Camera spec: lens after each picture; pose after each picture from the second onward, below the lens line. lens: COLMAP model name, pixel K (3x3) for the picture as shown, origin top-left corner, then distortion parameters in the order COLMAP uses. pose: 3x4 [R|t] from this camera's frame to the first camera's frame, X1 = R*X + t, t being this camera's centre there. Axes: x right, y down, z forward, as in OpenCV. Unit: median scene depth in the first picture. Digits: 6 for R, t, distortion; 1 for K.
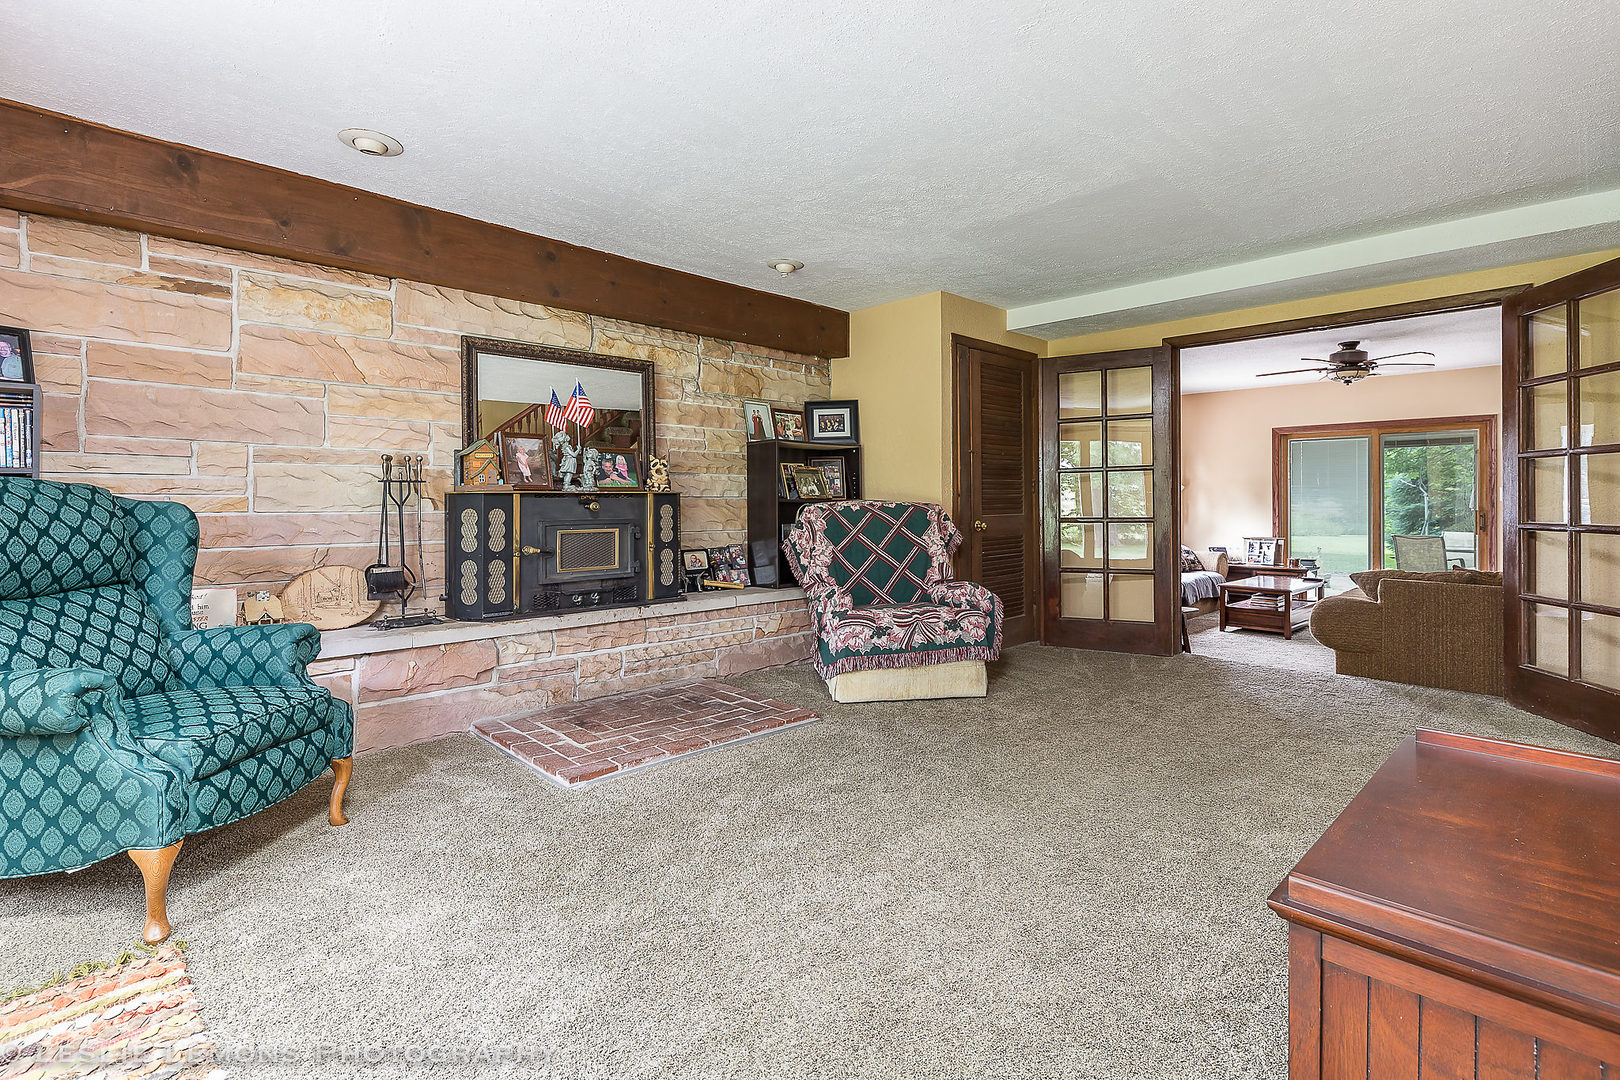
lens RADIAL K [[762.1, 0, 790.1], [0, 762.1, 511.0], [0, 0, 1]] dist [0.005721, -0.004564]
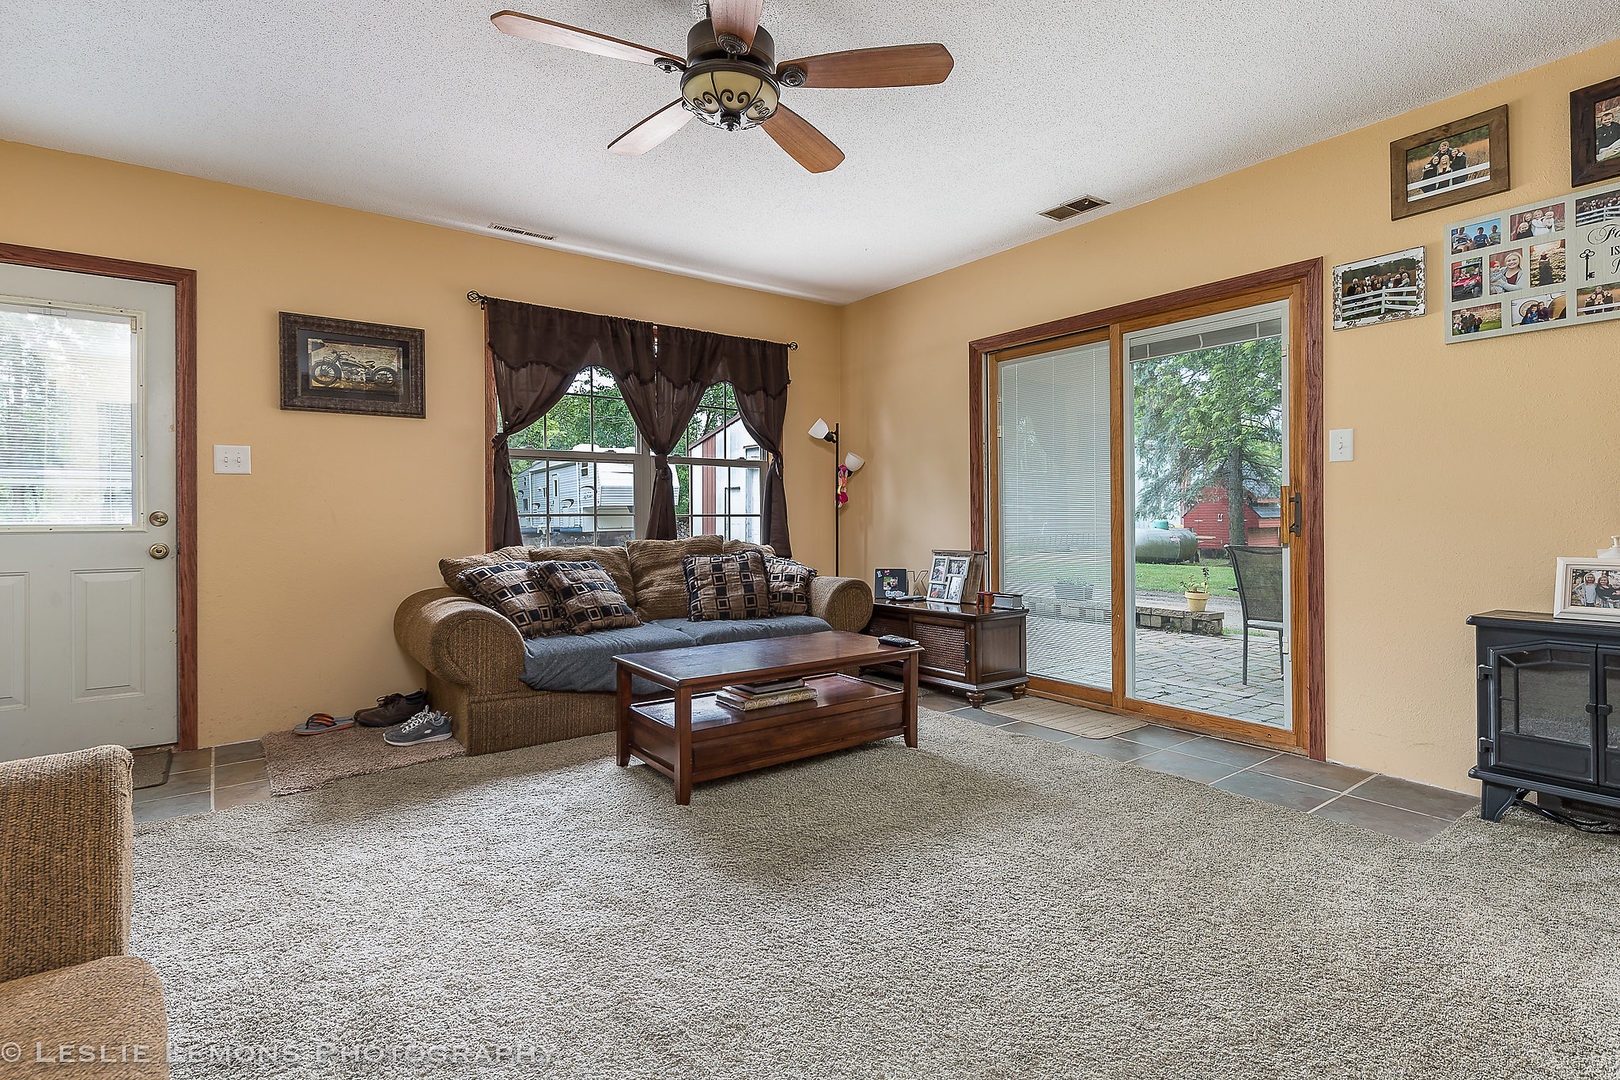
lens RADIAL K [[762.1, 0, 831.3], [0, 762.1, 529.5], [0, 0, 1]] dist [0.005721, -0.004564]
pose [[0.995351, 0.002724, -0.096272, 0.634763], [-0.001565, 0.999925, 0.012114, 0.015007], [0.096298, -0.011907, 0.995281, 0.508479]]
